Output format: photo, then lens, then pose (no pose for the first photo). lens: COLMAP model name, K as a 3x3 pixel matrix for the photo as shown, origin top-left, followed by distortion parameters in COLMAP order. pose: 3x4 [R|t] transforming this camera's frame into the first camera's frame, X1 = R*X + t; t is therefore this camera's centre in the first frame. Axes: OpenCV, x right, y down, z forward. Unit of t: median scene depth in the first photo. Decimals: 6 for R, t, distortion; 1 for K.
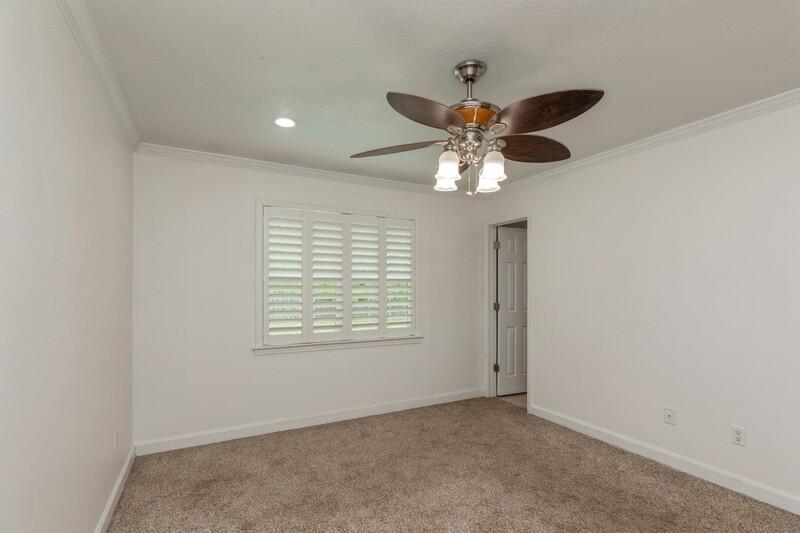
lens RADIAL K [[381.8, 0, 401.3], [0, 381.8, 285.0], [0, 0, 1]] dist [-0.000747, -0.000186]
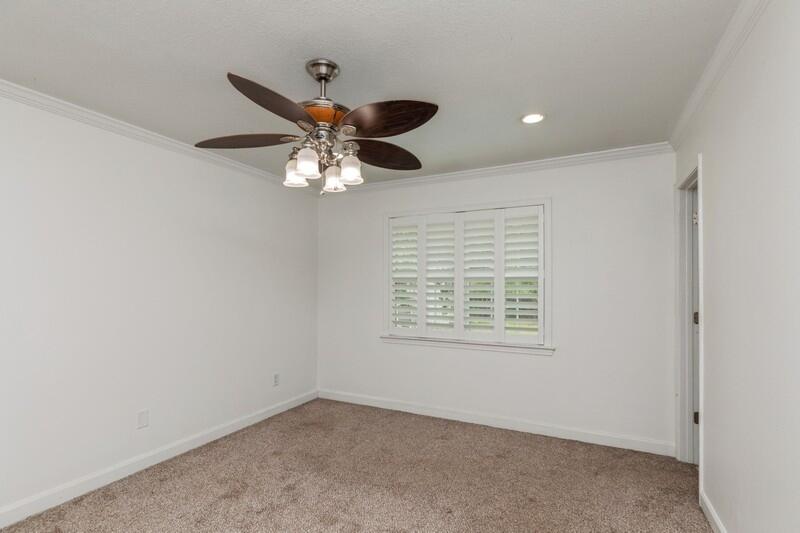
lens RADIAL K [[381.8, 0, 401.3], [0, 381.8, 285.0], [0, 0, 1]] dist [-0.000747, -0.000186]
pose [[0.578225, 0.000080, -0.815877, 0.669142], [0.000113, 1.000000, 0.000179, 0.001887], [0.815877, -0.000195, 0.578225, 0.357572]]
